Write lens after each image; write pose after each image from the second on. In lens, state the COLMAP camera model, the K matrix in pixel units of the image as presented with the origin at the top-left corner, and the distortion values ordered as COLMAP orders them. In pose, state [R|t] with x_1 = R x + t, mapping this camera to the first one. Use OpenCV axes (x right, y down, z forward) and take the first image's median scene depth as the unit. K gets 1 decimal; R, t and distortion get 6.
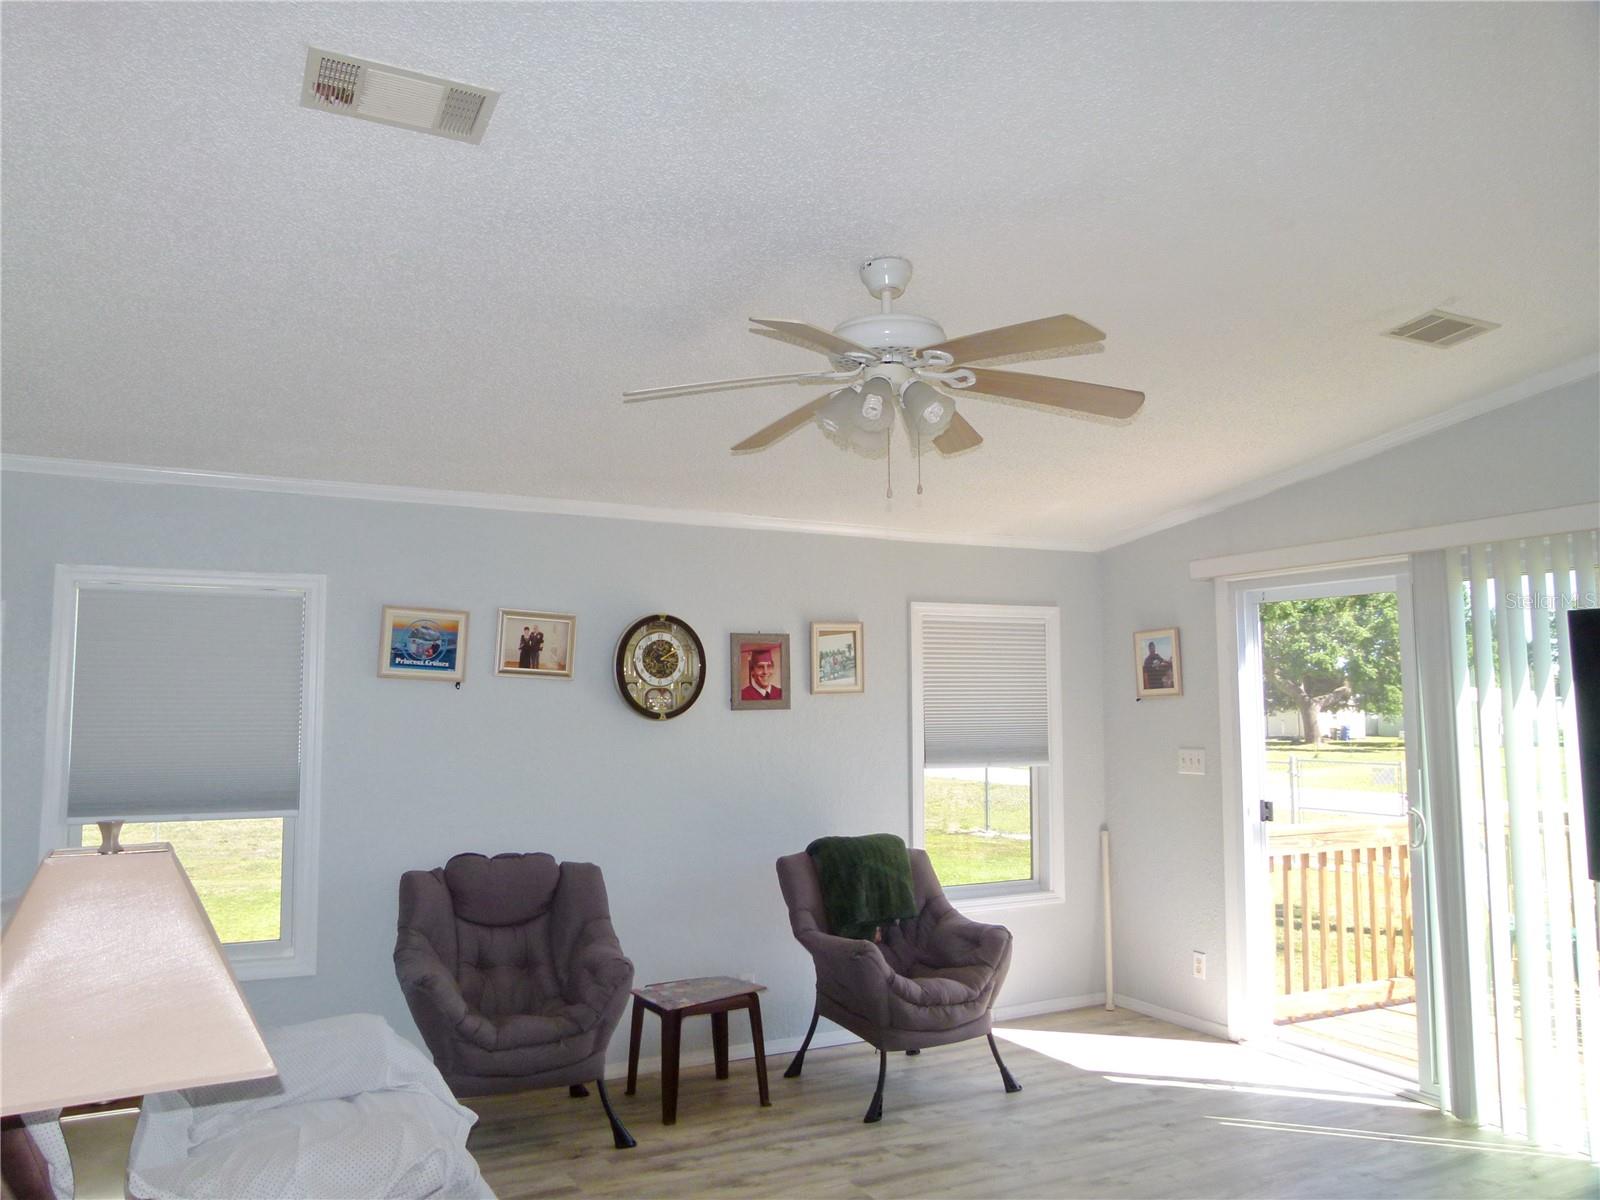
lens RADIAL K [[1191.4, 0, 736.7], [0, 1191.4, 596.0], [0, 0, 1]] dist [-0.035396, 0.004863]
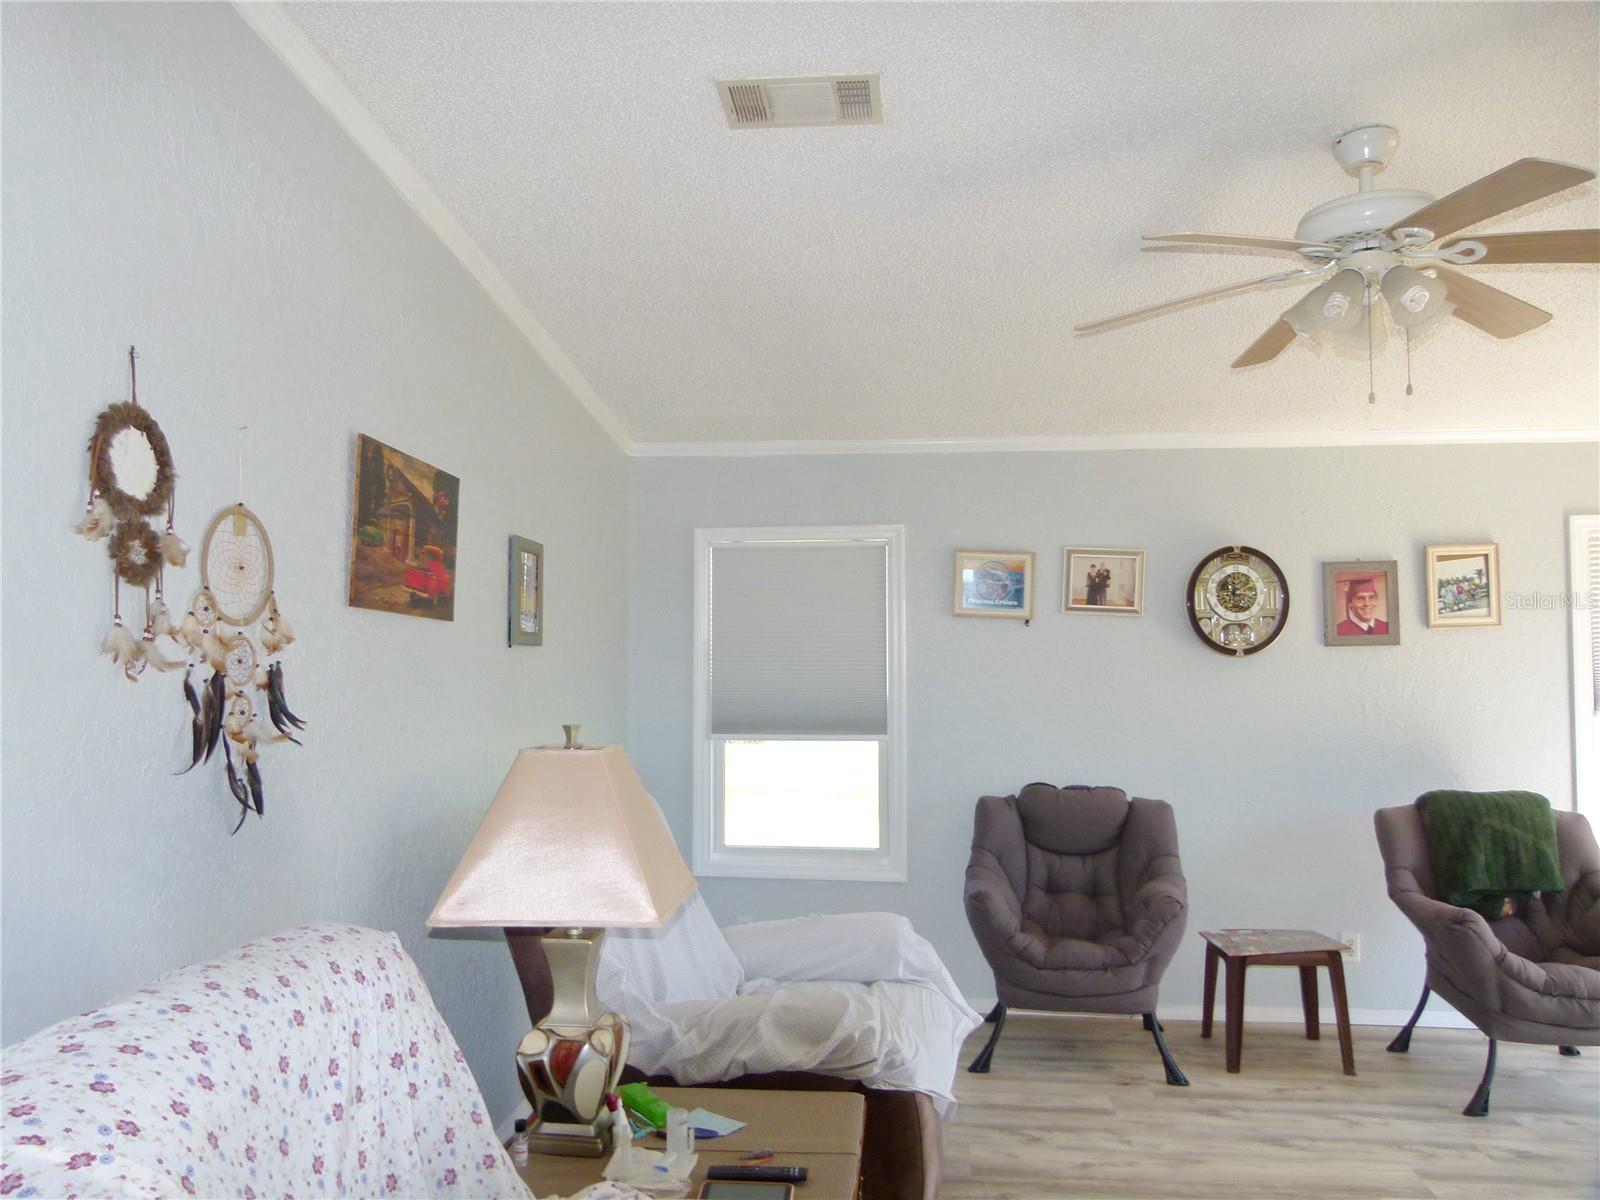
lens RADIAL K [[1206.0, 0, 793.6], [0, 1206.0, 599.8], [0, 0, 1]] dist [-0.045414, 0.041152]
pose [[0.825412, -0.022774, -0.564071, 0.193133], [0.052334, 0.997970, 0.036289, 0.005921], [0.562100, -0.059473, 0.824928, 0.013997]]
